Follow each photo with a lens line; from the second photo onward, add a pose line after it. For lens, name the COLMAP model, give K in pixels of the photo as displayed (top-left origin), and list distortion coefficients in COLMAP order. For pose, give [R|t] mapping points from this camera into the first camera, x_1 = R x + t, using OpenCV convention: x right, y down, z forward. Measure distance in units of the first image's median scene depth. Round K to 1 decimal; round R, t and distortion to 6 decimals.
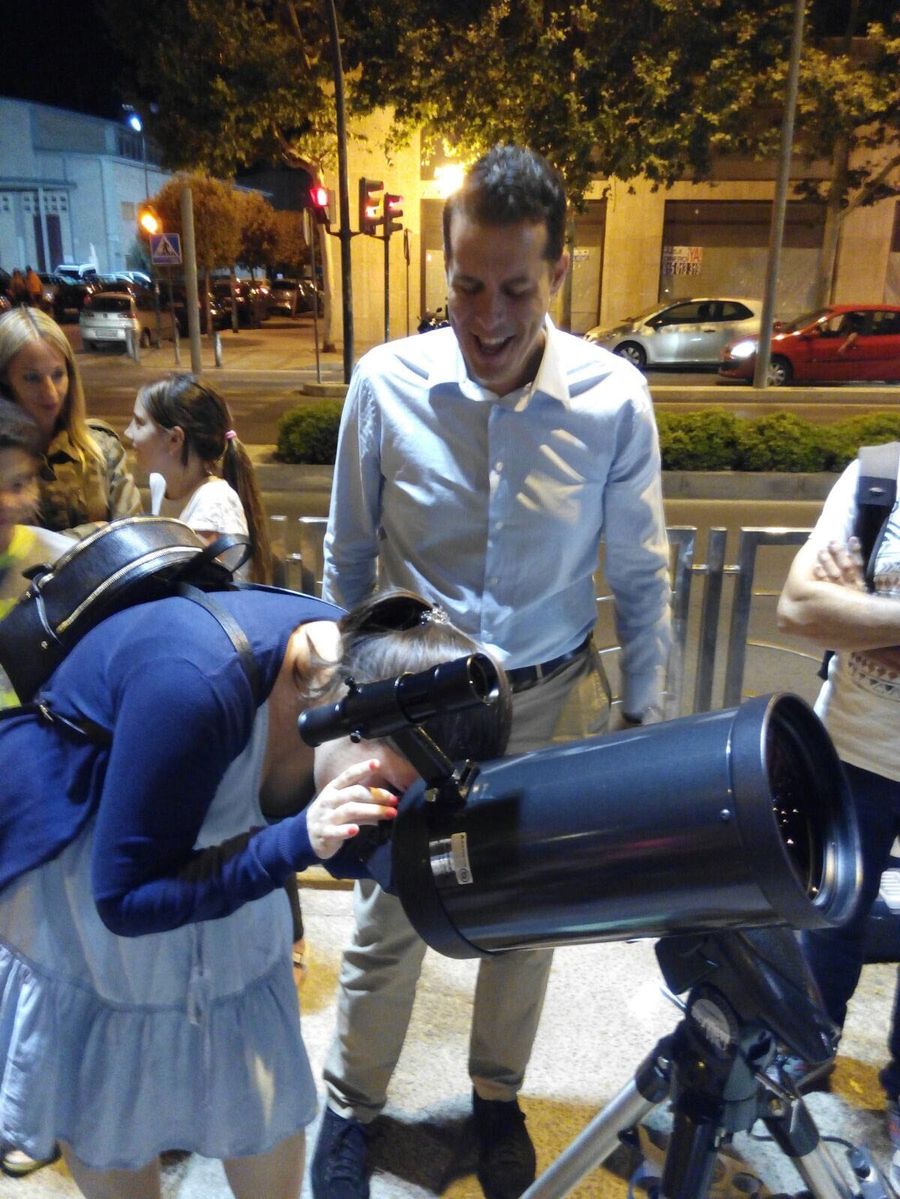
lens RADIAL K [[1057.7, 0, 434.8], [0, 1057.7, 645.0], [0, 0, 1]] dist [0.007983, -0.021138]
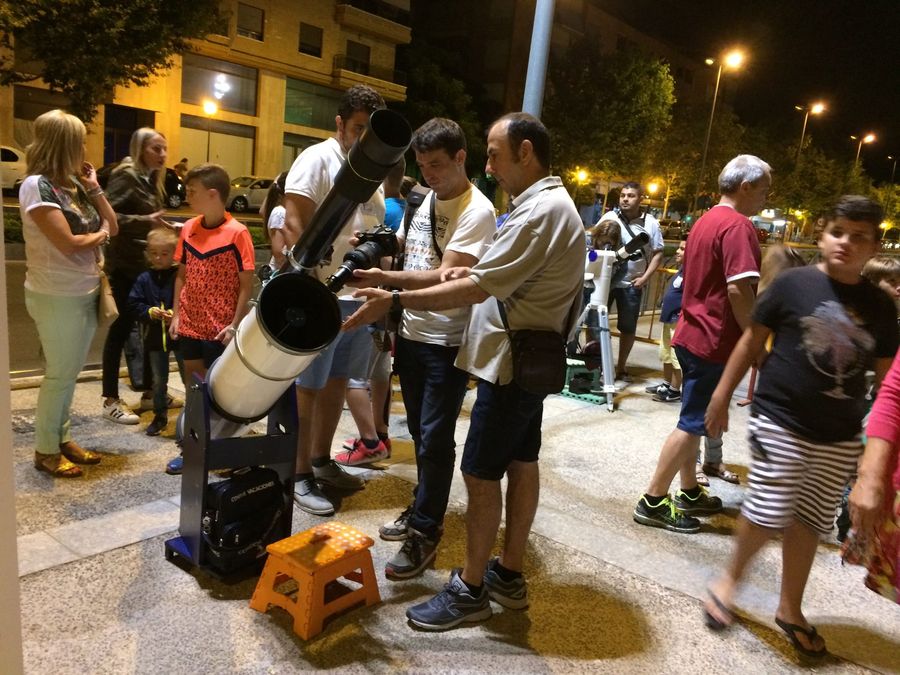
lens RADIAL K [[767.3, 0, 450.0], [0, 767.3, 337.5], [0, 0, 1]] dist [0.089027, -0.118780]
pose [[0.570564, -0.091462, 0.816144, -0.169094], [0.166166, 0.986082, -0.005660, 0.043245], [-0.804267, 0.138845, 0.577820, -0.082657]]
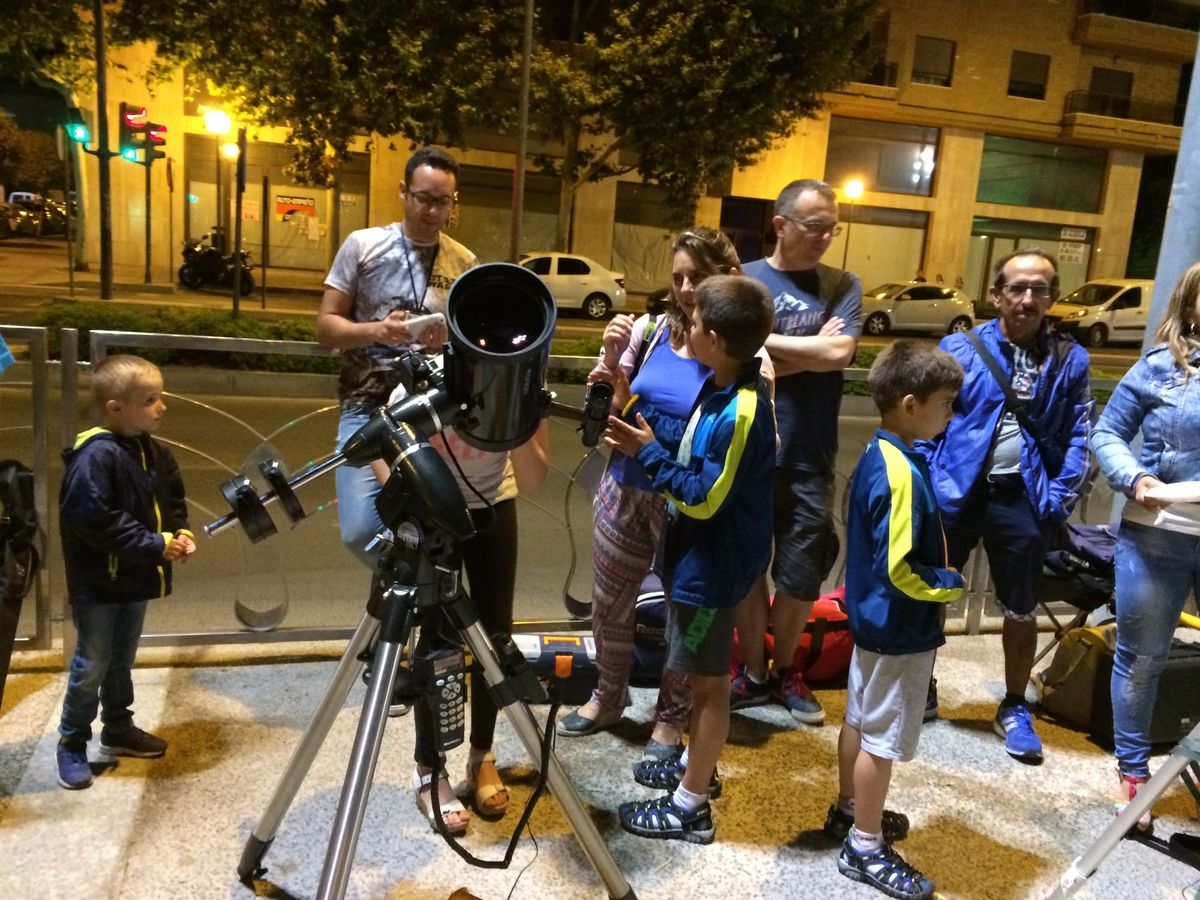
lens RADIAL K [[1023.1, 0, 600.0], [0, 1023.1, 450.0], [0, 0, 1]] dist [0.089027, -0.118780]
pose [[0.932980, -0.000479, 0.359927, 0.000092], [0.047111, 0.991559, -0.120797, 0.026204], [-0.356831, 0.129658, 0.925127, -0.035681]]
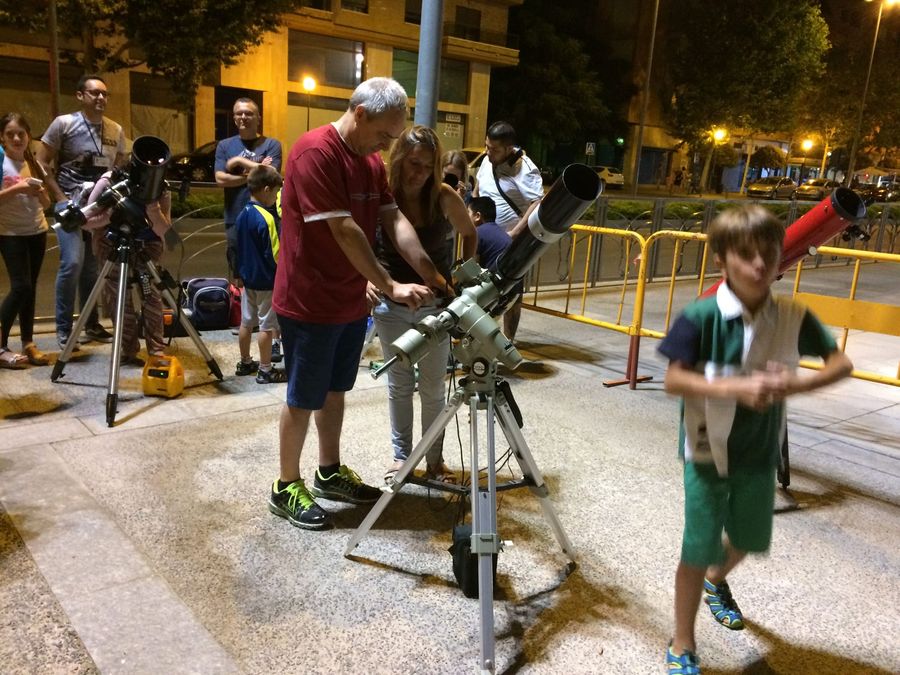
lens RADIAL K [[767.3, 0, 450.0], [0, 767.3, 337.5], [0, 0, 1]] dist [0.089027, -0.118780]
pose [[0.723519, -0.114440, 0.680753, -0.061975], [0.161822, 0.986801, -0.006098, 0.064467], [-0.671070, 0.114573, 0.732488, -0.144035]]
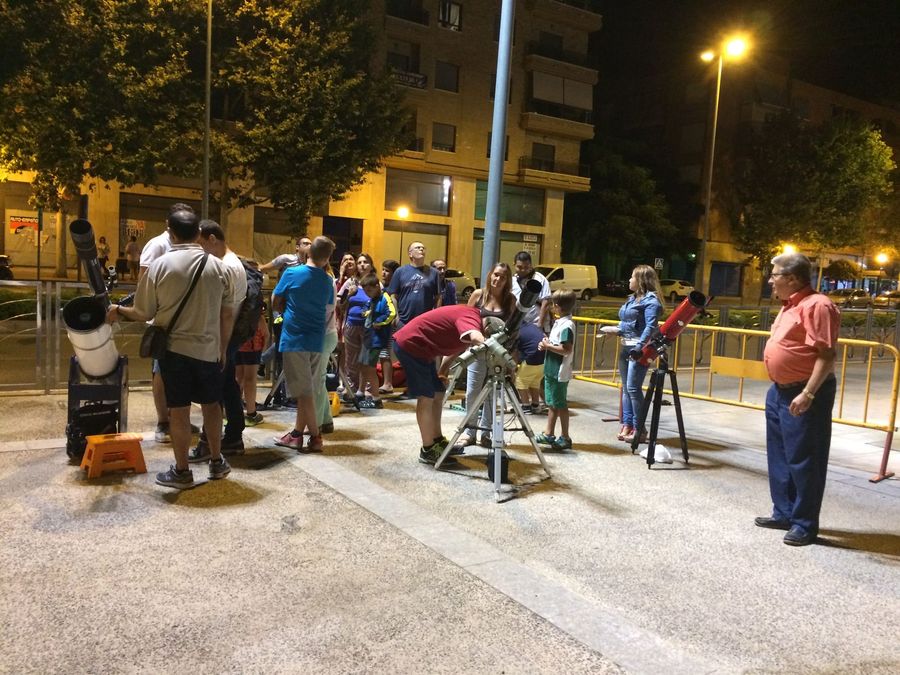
lens RADIAL K [[767.3, 0, 450.0], [0, 767.3, 337.5], [0, 0, 1]] dist [0.089027, -0.118780]
pose [[0.793334, -0.015118, 0.608598, -0.146779], [0.145651, 0.975372, -0.165633, 0.097696], [-0.591106, 0.220046, 0.775998, -0.250753]]
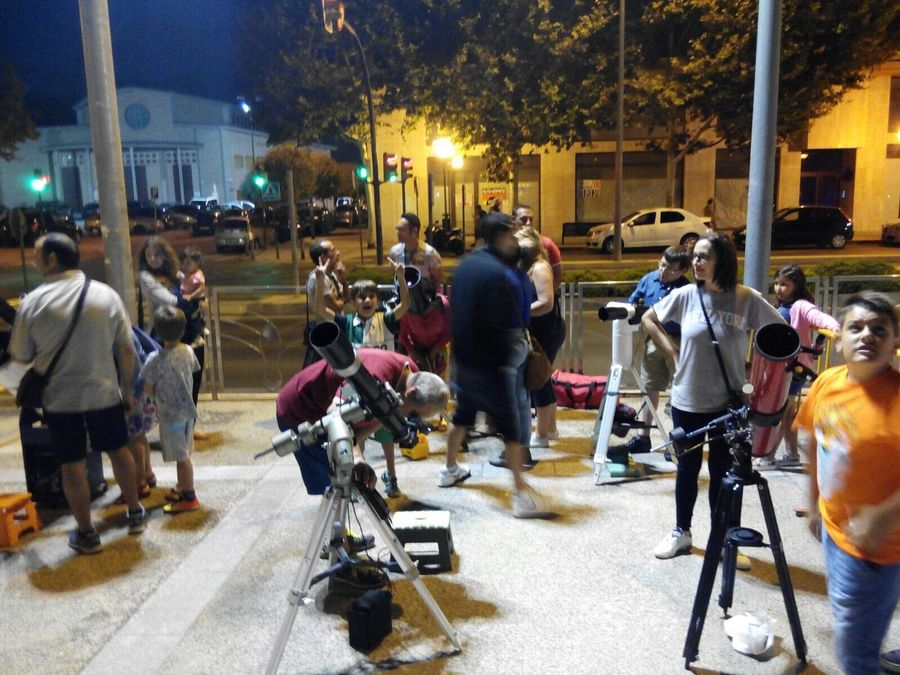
lens RADIAL K [[795.1, 0, 476.8], [0, 795.1, 340.2], [0, 0, 1]] dist [0.121922, -0.211766]
pose [[0.999337, -0.031742, 0.017810, 0.042460], [0.034135, 0.987170, -0.155981, 0.068873], [-0.012630, 0.156485, 0.987600, -0.227454]]
